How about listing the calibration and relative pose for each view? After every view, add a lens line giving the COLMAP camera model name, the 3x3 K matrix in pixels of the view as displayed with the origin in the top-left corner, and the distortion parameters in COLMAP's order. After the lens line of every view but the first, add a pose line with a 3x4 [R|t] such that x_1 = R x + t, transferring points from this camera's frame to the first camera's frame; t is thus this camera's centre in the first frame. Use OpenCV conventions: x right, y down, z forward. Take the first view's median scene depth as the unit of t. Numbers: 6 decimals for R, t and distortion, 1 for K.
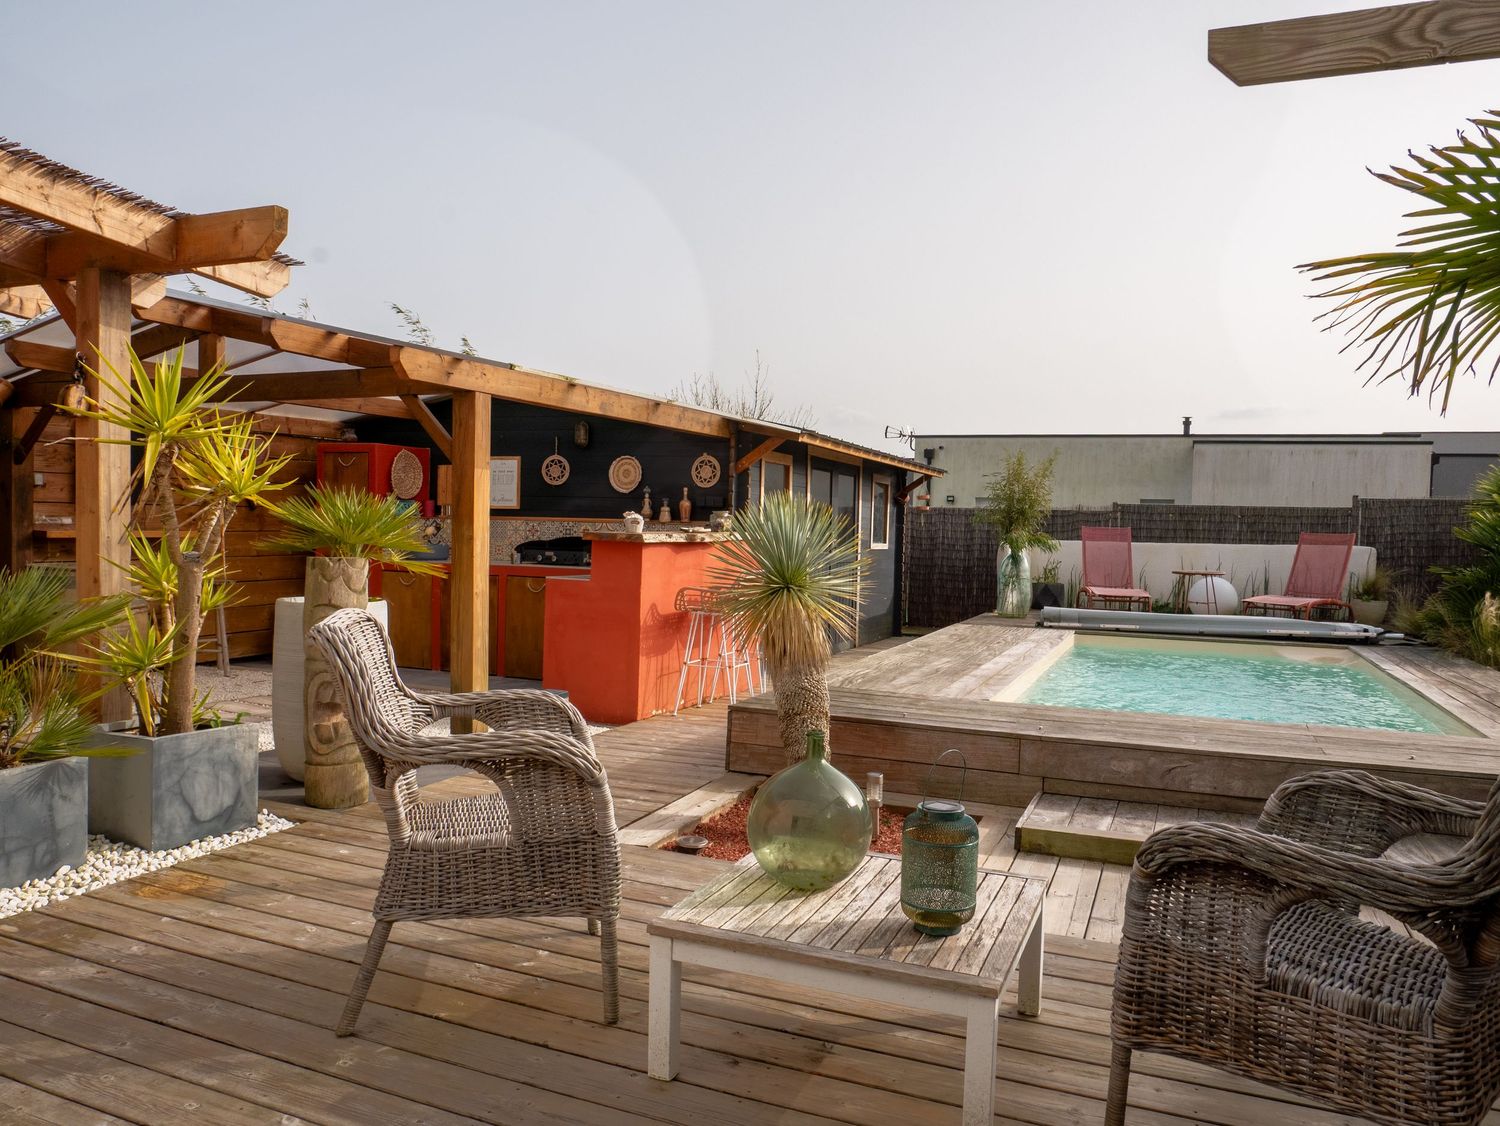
lens RADIAL K [[1054.1, 0, 749.5], [0, 1054.1, 564.7], [0, 0, 1]] dist [0.000046, 0.000164]
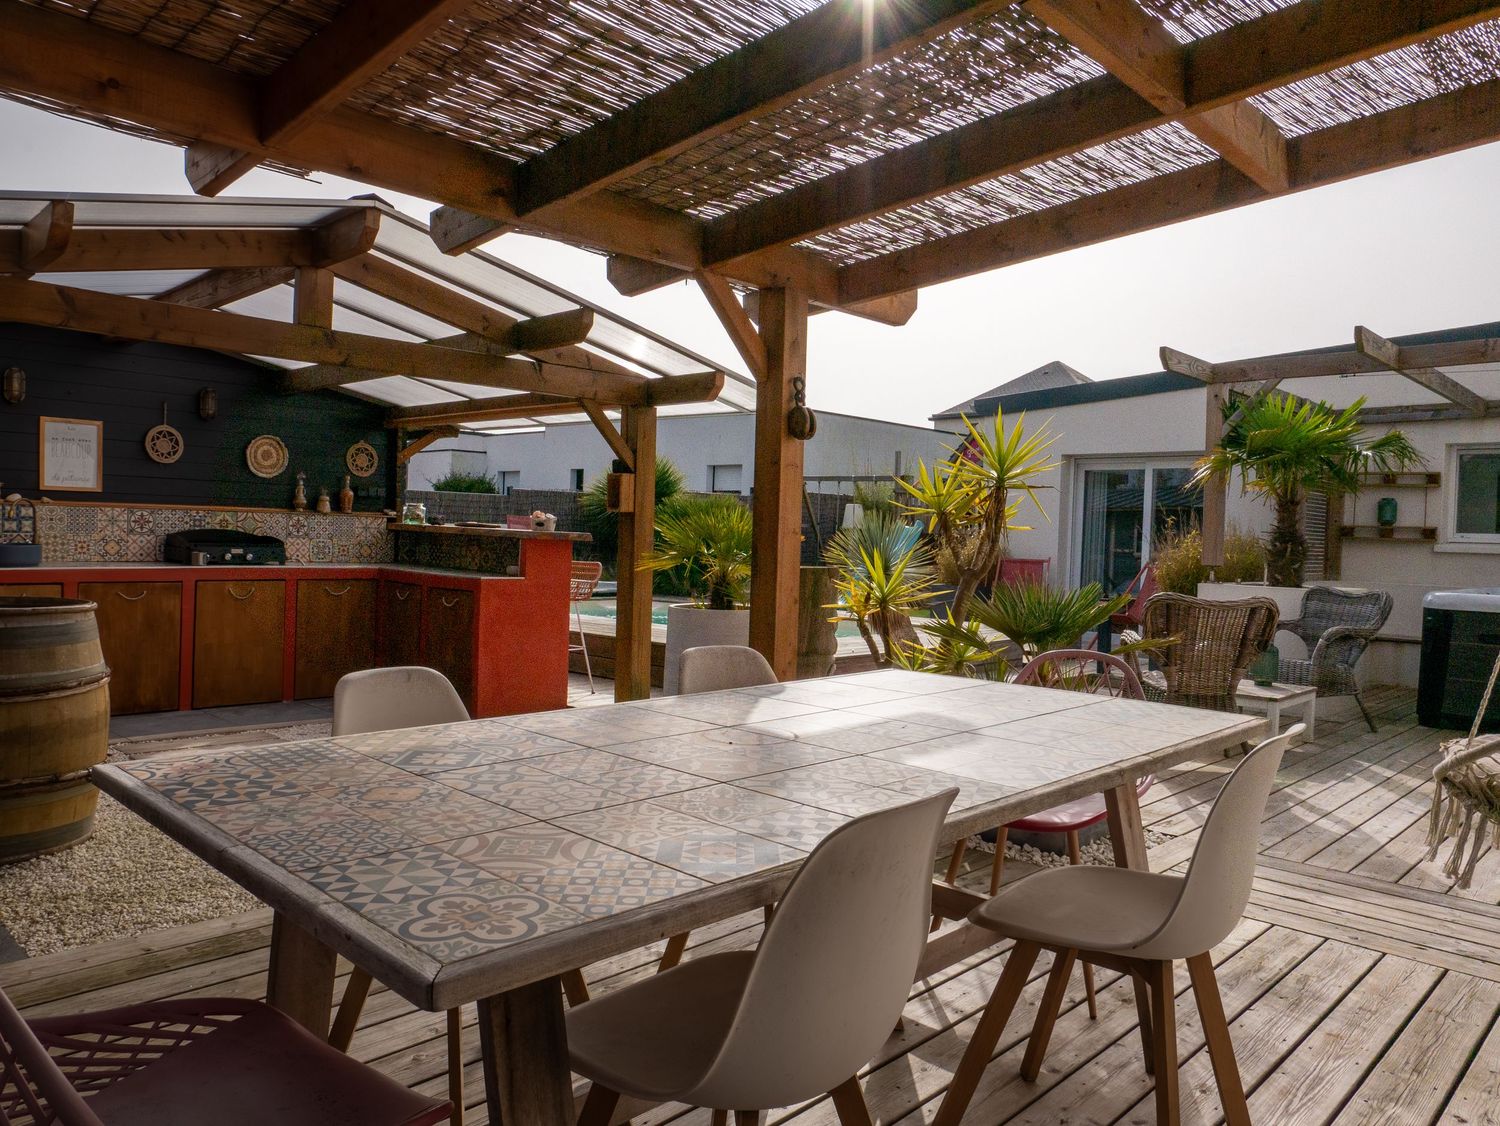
lens RADIAL K [[1054.1, 0, 750.0], [0, 1054.1, 562.9], [0, 0, 1]] dist [0.000046, 0.000164]
pose [[0.357741, -0.043269, 0.932818, -0.787997], [0.010851, 0.999051, 0.042180, -0.030540], [-0.933758, -0.004968, 0.357871, 0.316514]]
